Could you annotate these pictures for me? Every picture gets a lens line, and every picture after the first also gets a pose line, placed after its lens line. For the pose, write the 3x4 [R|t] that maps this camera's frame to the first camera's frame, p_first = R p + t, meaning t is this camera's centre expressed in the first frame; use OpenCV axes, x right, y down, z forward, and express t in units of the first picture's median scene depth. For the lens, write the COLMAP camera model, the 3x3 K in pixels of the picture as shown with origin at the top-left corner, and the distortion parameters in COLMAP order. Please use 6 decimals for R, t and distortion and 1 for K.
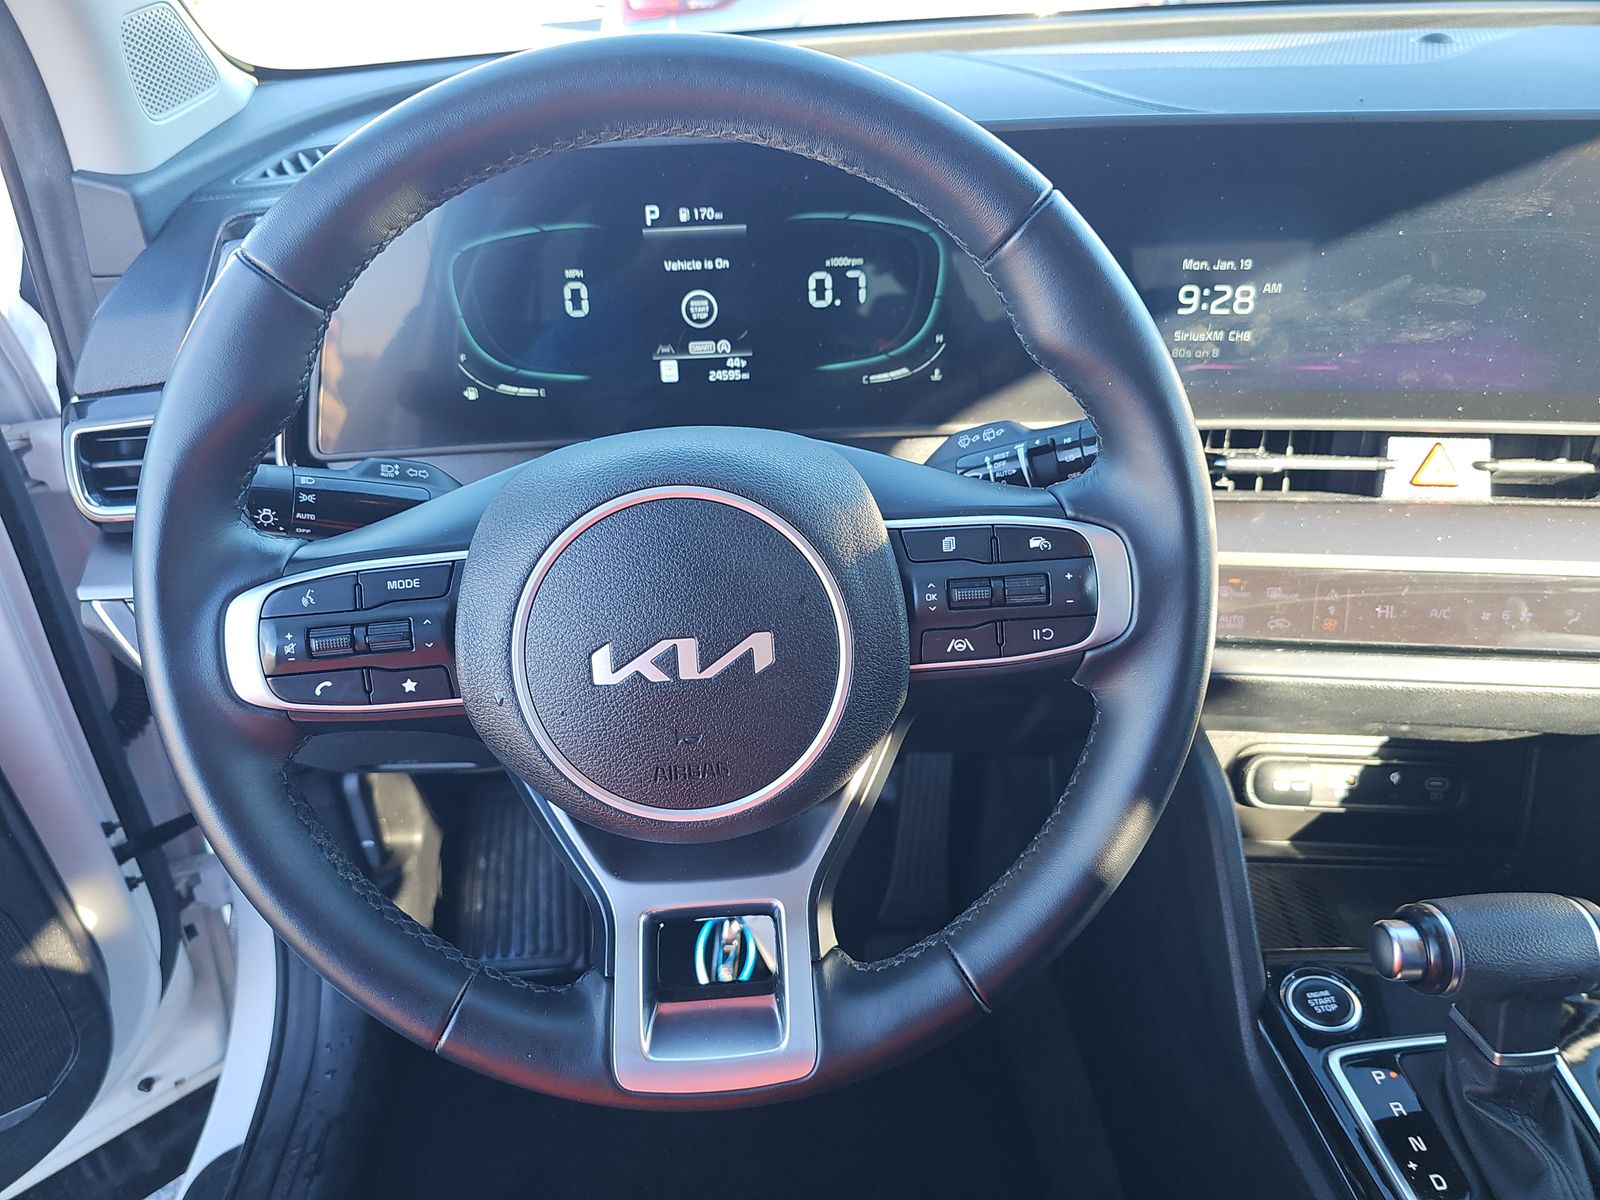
lens RADIAL K [[1030.1, 0, 800.0], [0, 1030.1, 600.0], [0, 0, 1]] dist [0.026493, -0.037125]
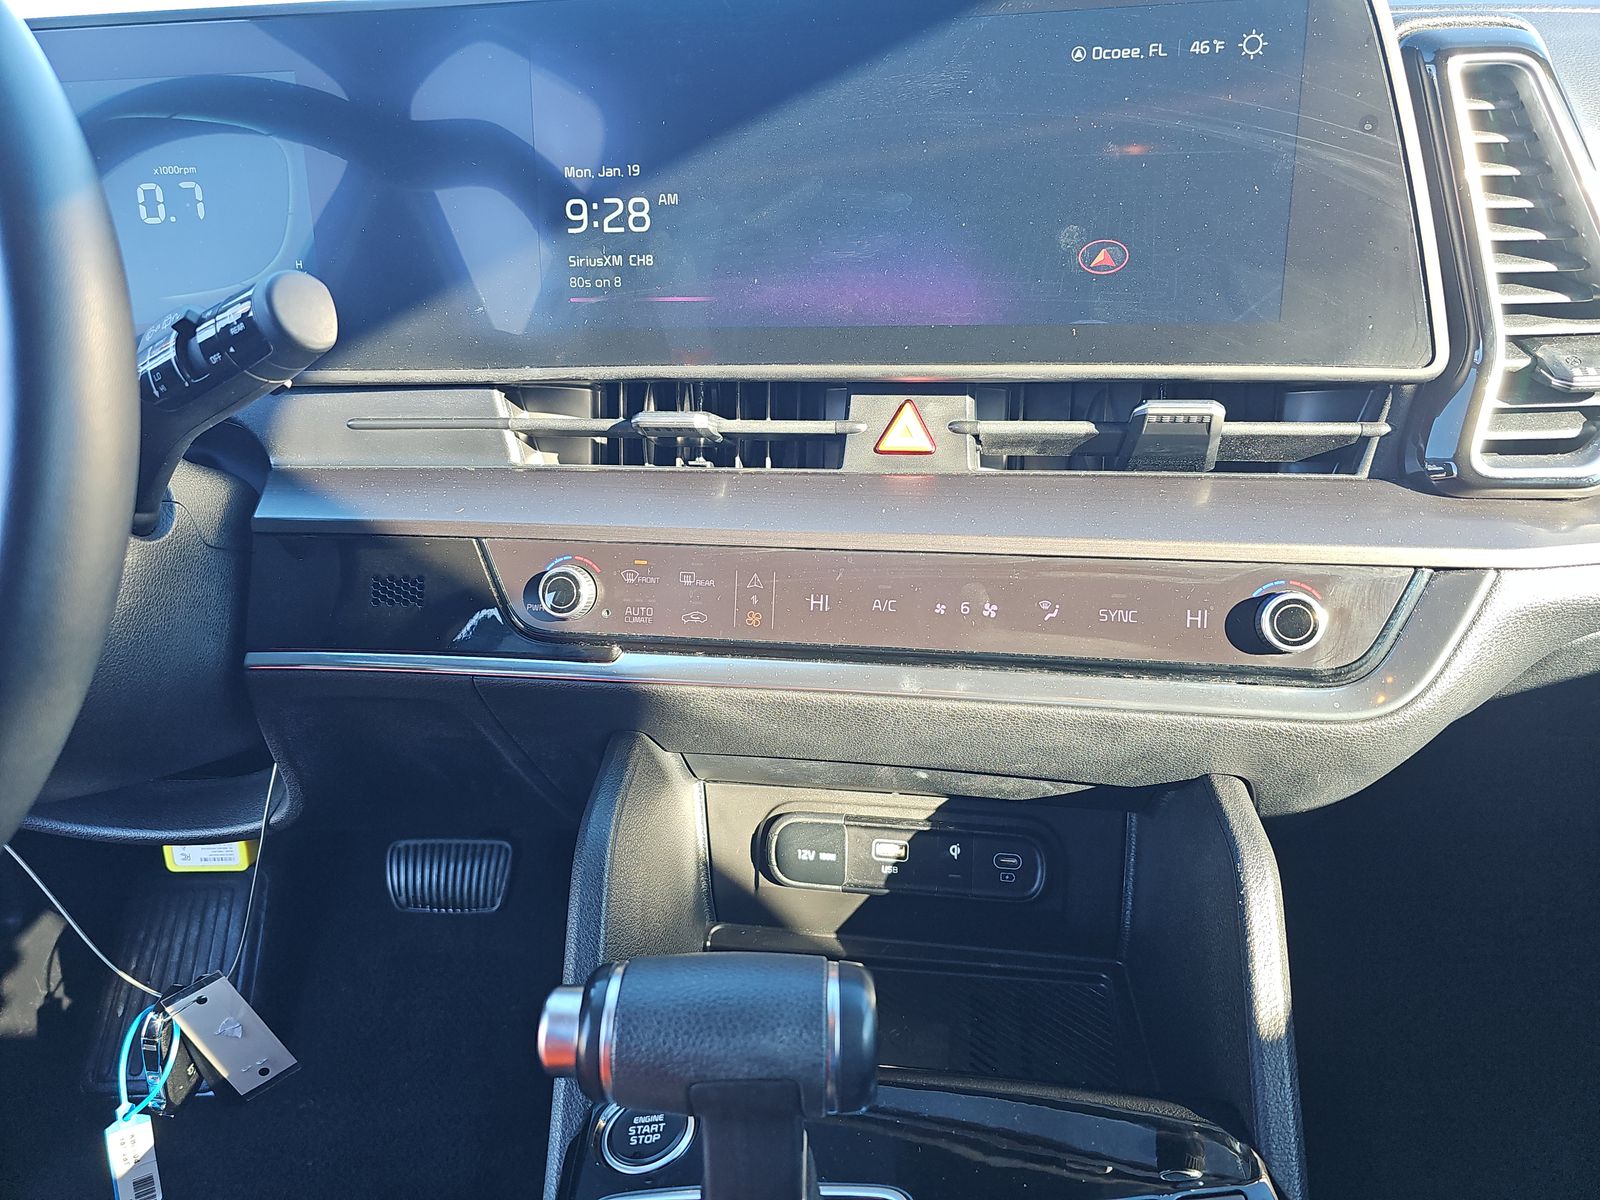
lens RADIAL K [[1030.1, 0, 800.0], [0, 1030.1, 600.0], [0, 0, 1]] dist [0.026493, -0.037125]
pose [[0.998613, 0.024690, -0.046505, 0.589159], [-0.031050, 0.989461, -0.141431, 0.119066], [0.042523, 0.142679, 0.988855, 0.238266]]
